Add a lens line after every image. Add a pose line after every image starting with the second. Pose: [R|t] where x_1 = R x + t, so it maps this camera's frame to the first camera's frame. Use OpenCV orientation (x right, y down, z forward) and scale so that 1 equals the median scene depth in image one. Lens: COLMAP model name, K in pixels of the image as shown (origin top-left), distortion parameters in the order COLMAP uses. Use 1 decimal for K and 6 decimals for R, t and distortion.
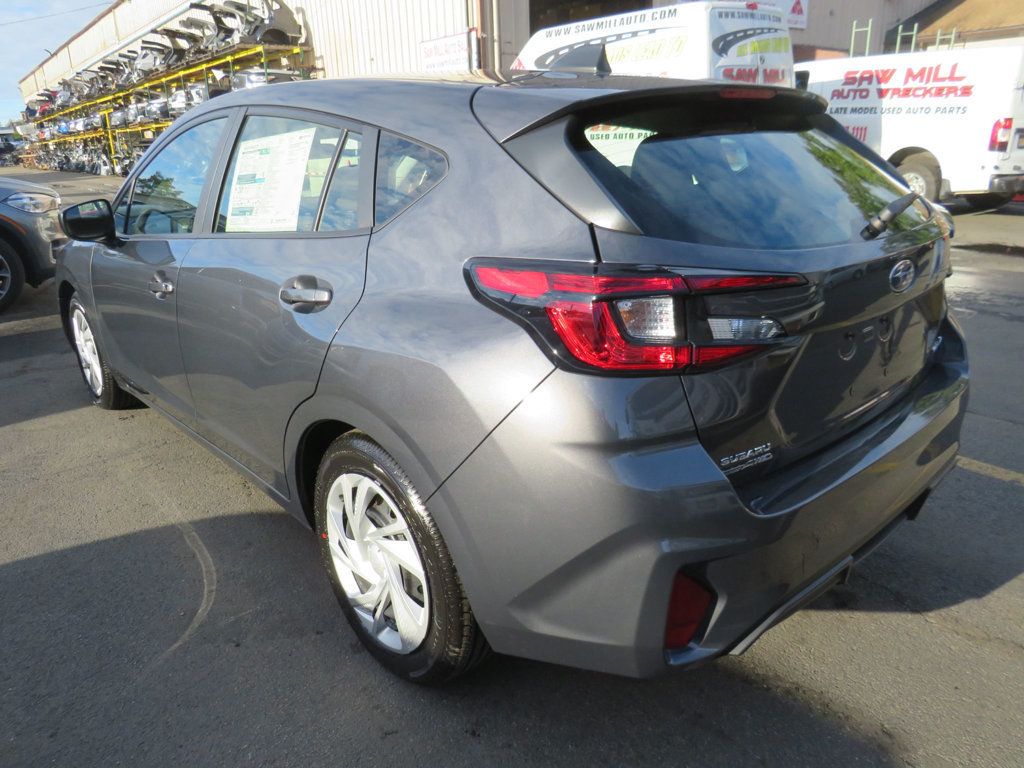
lens RADIAL K [[735.9, 0, 512.0], [0, 735.9, 384.0], [0, 0, 1]] dist [-0.004208, -0.000660]
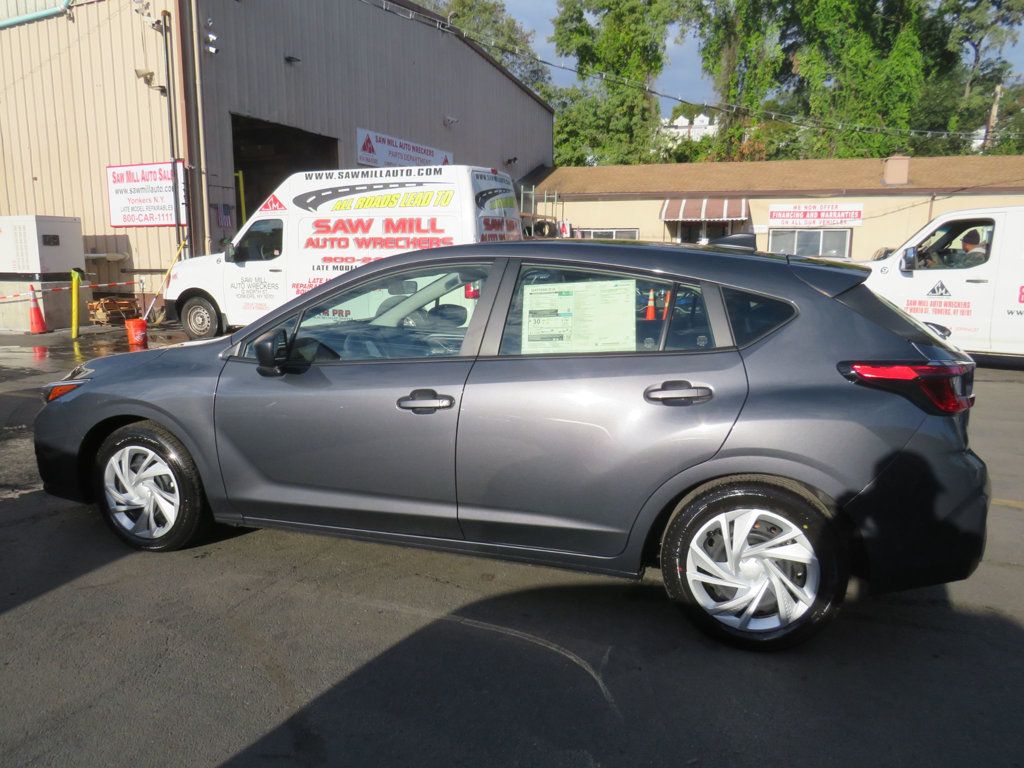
lens RADIAL K [[735.9, 0, 512.0], [0, 735.9, 384.0], [0, 0, 1]] dist [-0.004208, -0.000660]
pose [[0.872218, -0.053293, 0.486206, -0.268684], [0.132347, 0.982680, -0.129710, 0.001368], [-0.470872, 0.177483, 0.864164, -0.019368]]
